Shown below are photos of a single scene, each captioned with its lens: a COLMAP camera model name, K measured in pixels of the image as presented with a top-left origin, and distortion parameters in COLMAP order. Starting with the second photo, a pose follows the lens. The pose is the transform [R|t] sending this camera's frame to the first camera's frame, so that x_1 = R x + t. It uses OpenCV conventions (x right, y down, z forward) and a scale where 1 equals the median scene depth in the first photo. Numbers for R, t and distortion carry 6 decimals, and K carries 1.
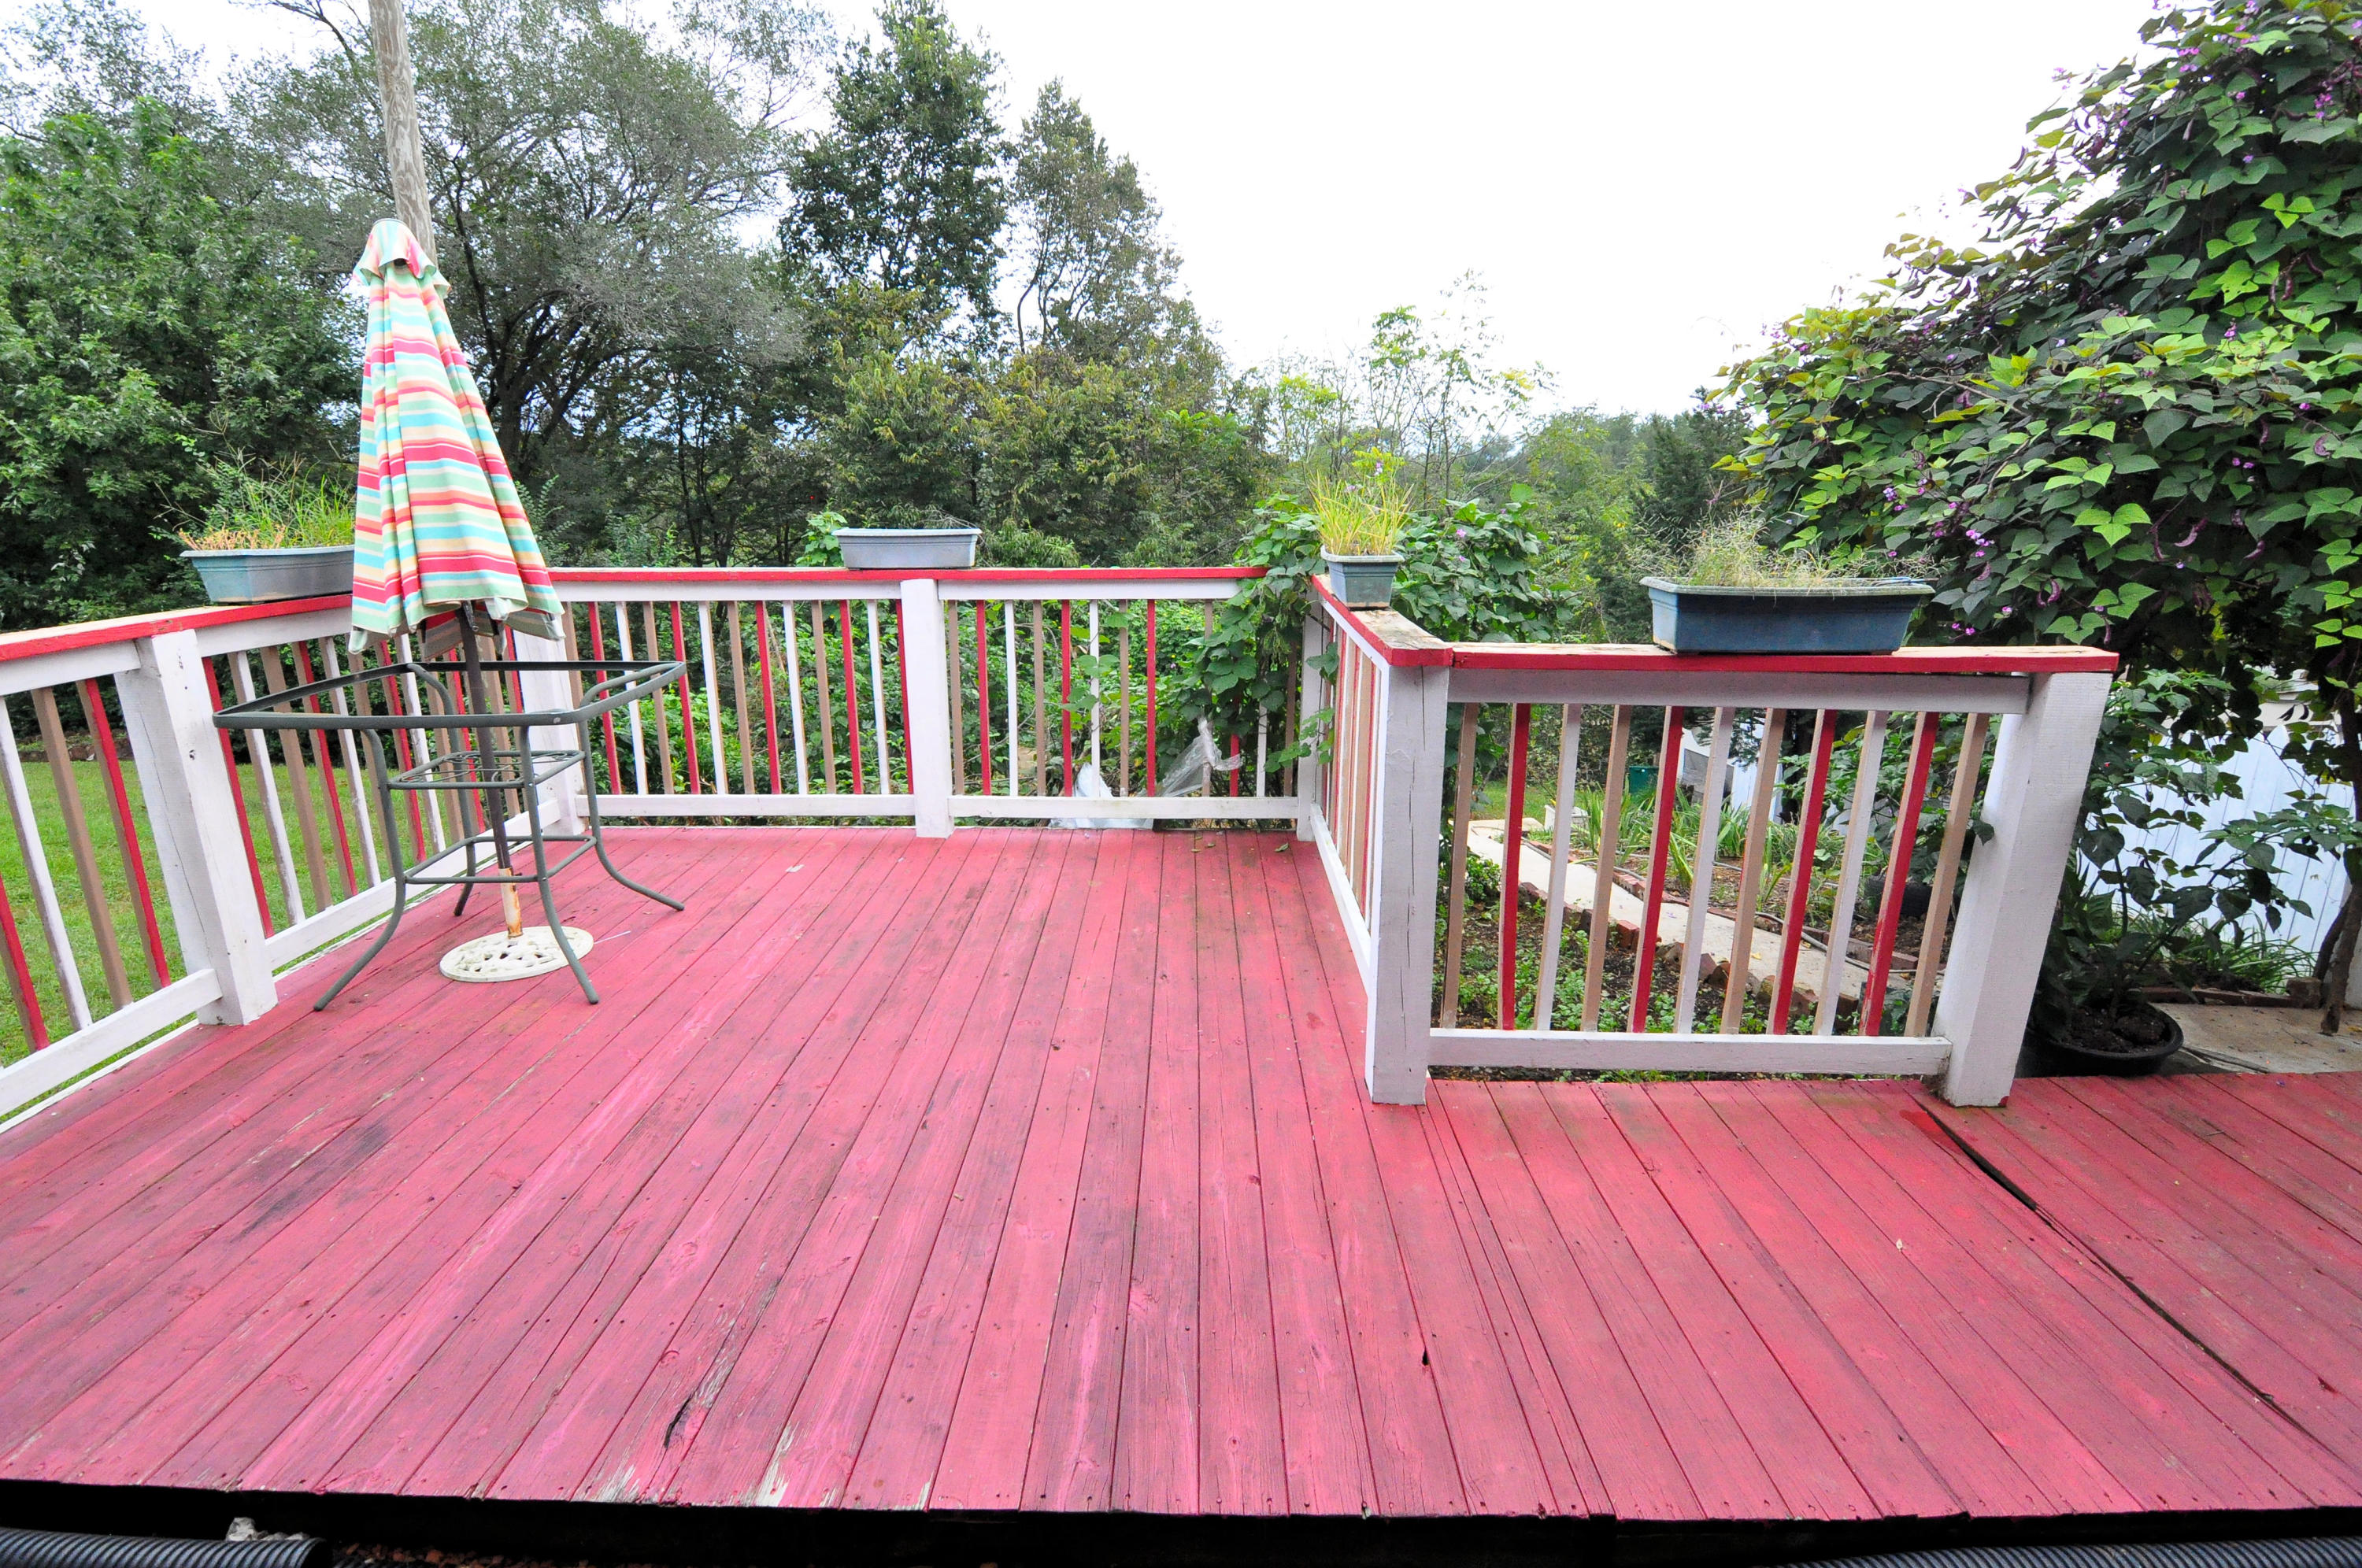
lens RADIAL K [[1138.4, 0, 1176.8], [0, 1138.4, 796.9], [0, 0, 1]] dist [-0.009833, -0.006221]
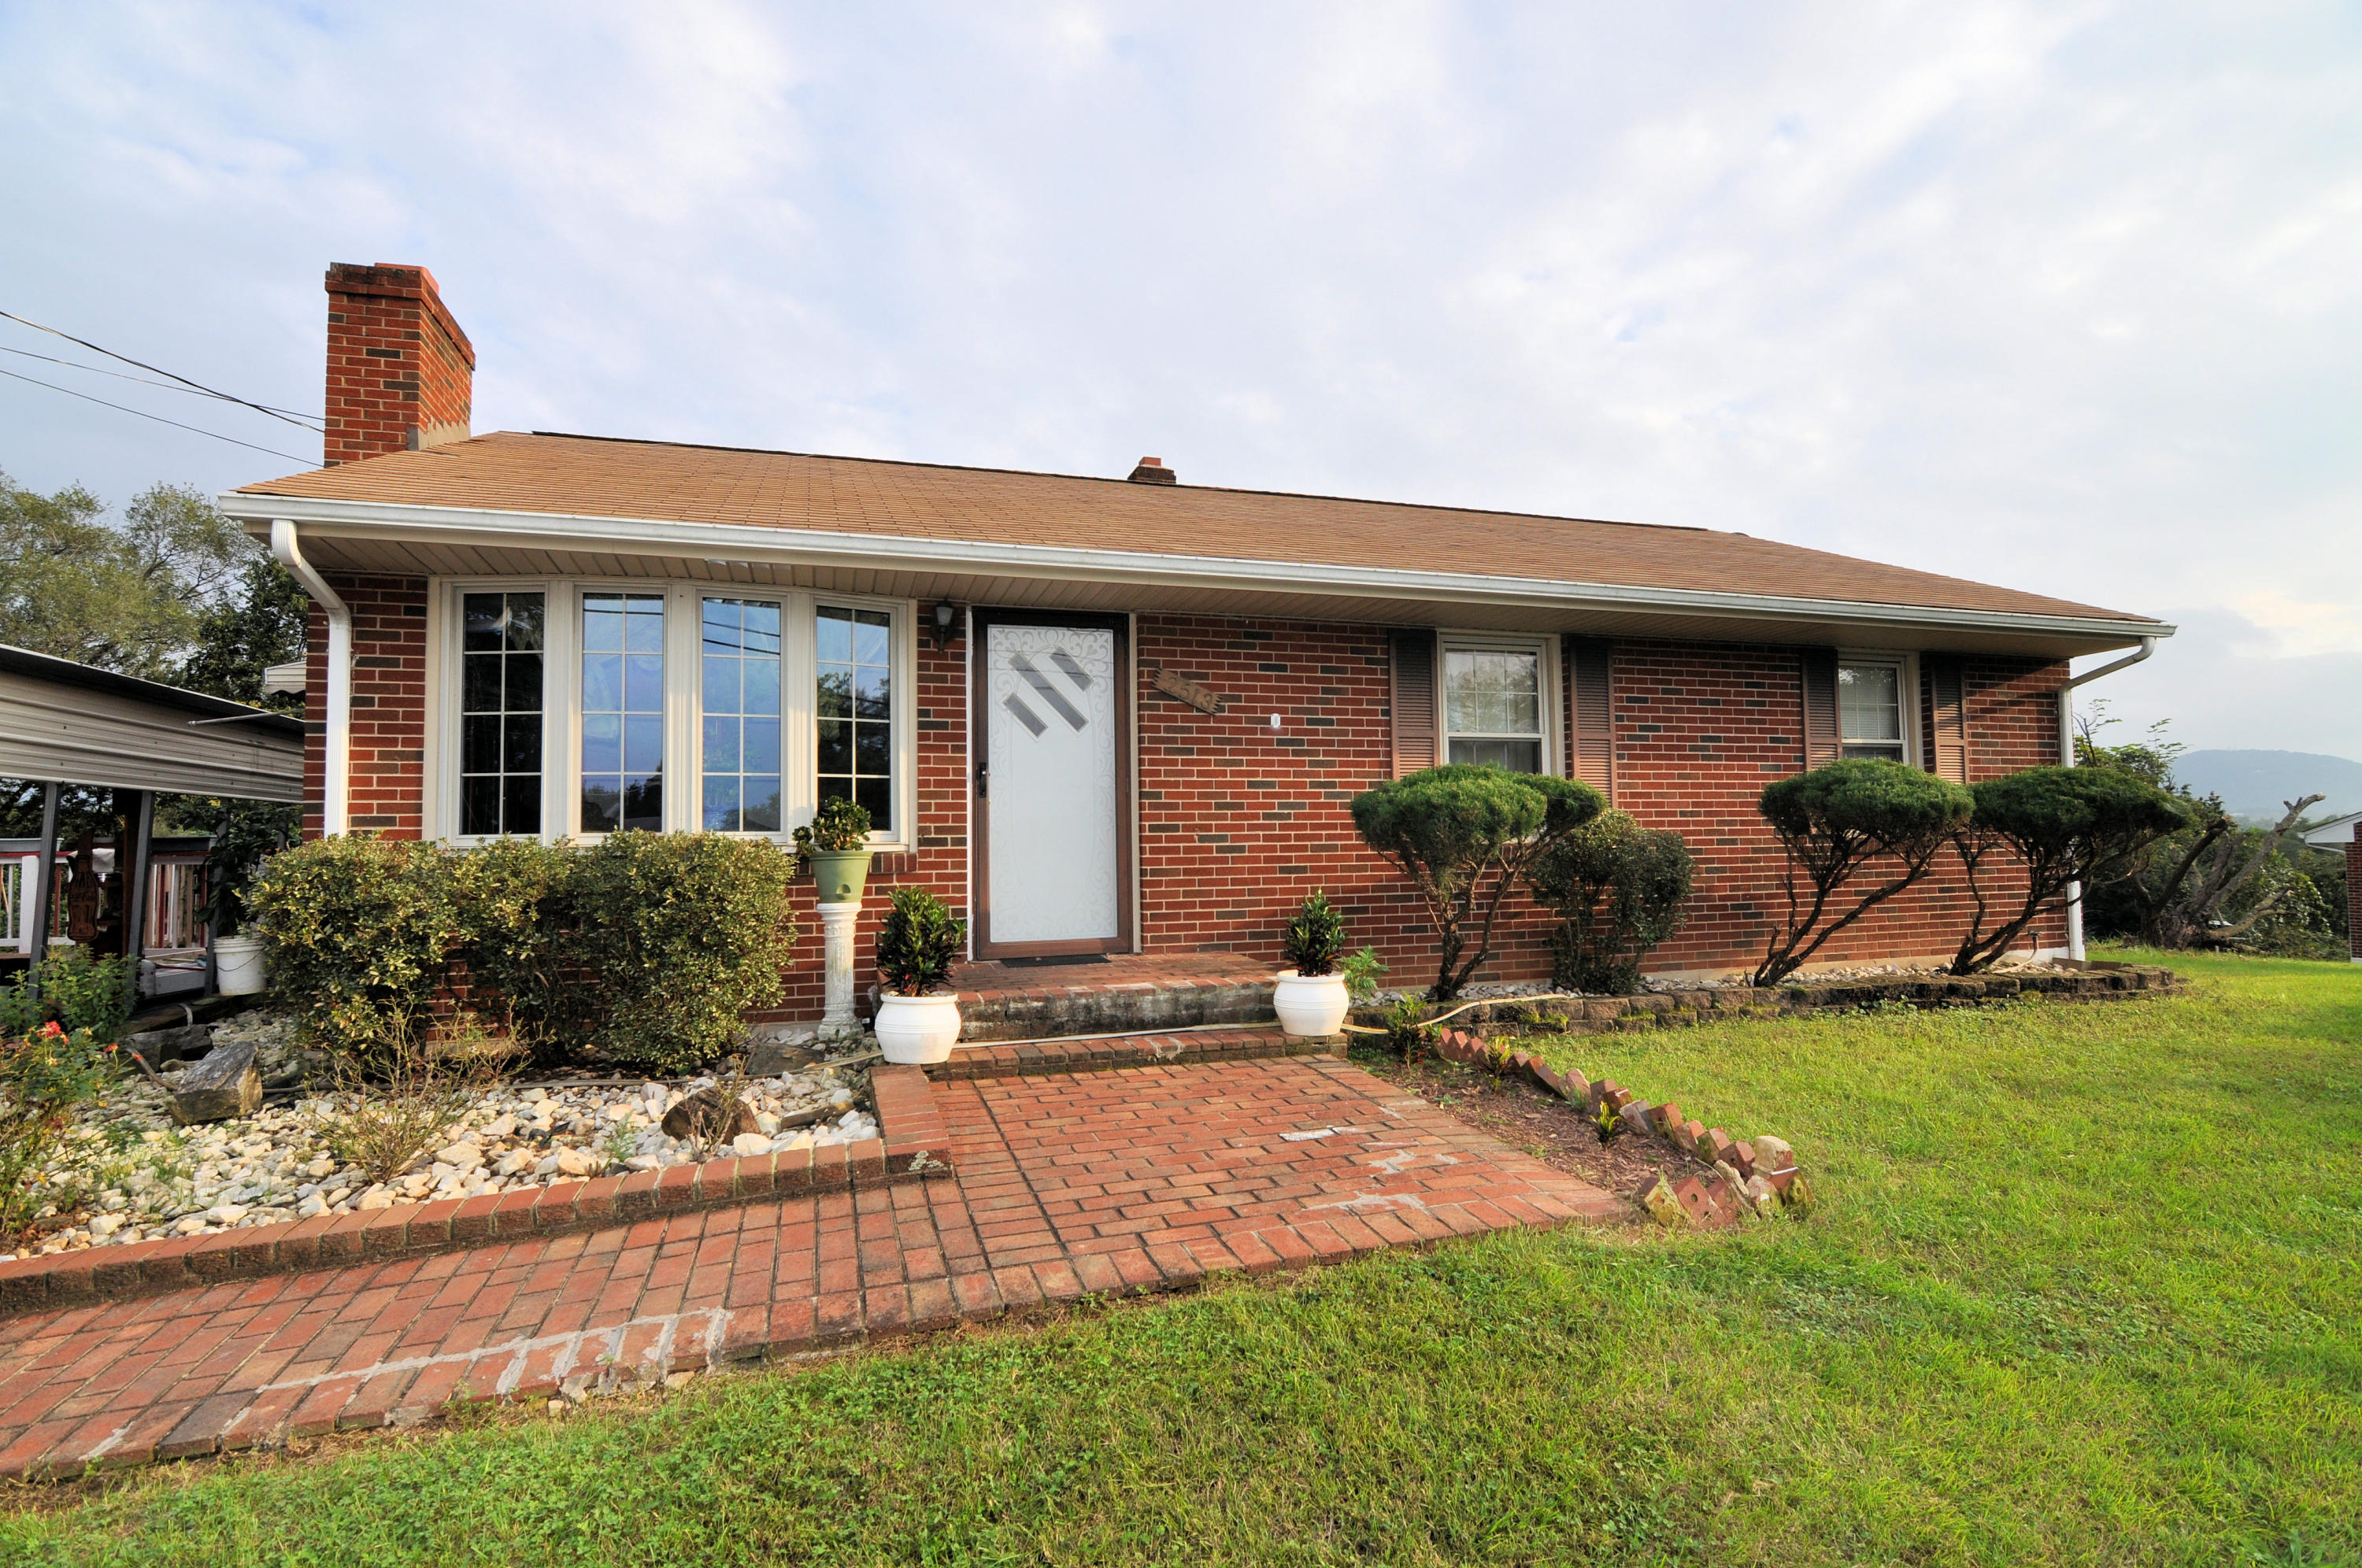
lens RADIAL K [[1138.4, 0, 1177.6], [0, 1138.4, 789.7], [0, 0, 1]] dist [-0.009833, -0.006221]
pose [[0.951739, -0.001630, 0.306903, 0.331037], [0.098477, 0.948732, -0.300348, 0.155586], [-0.290679, 0.316076, 0.903107, -0.483807]]
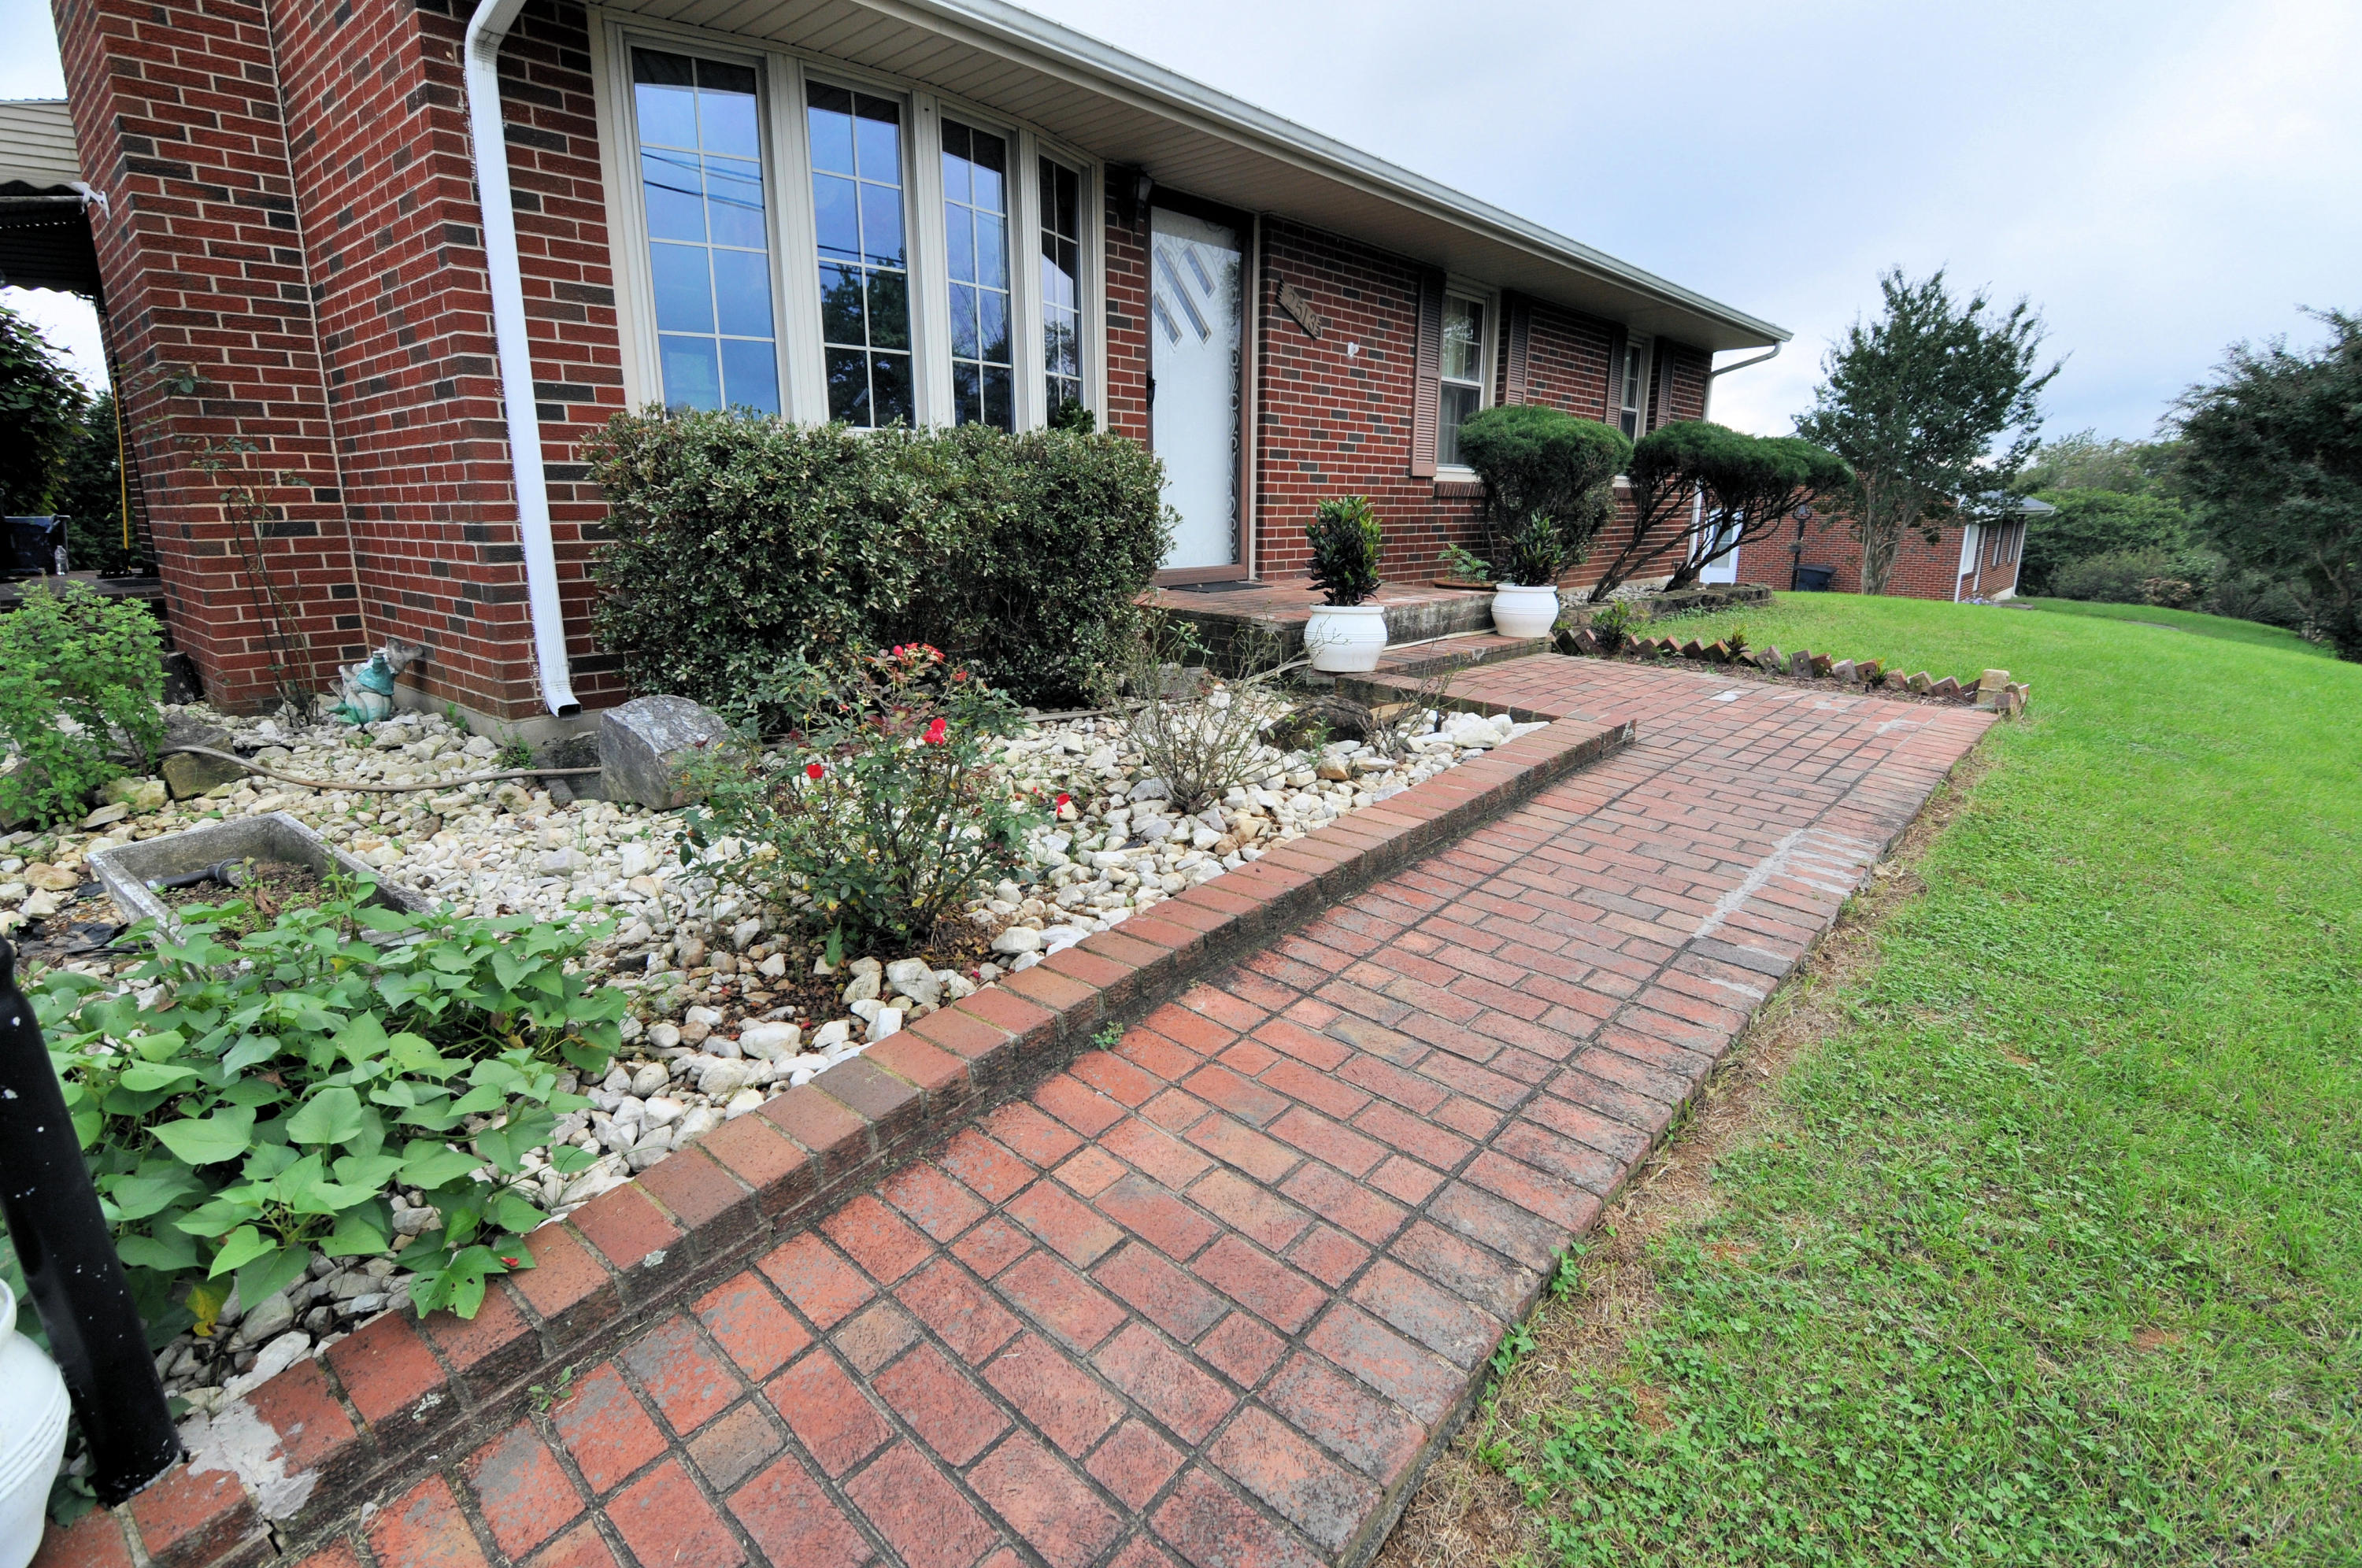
lens RADIAL K [[1138.4, 0, 1180.3], [0, 1138.4, 787.0], [0, 0, 1]] dist [-0.009833, -0.006221]
pose [[0.656720, -0.183162, 0.731553, 0.170042], [0.201328, 0.977431, 0.063990, 0.137153], [-0.726764, 0.105259, 0.678775, -0.387779]]
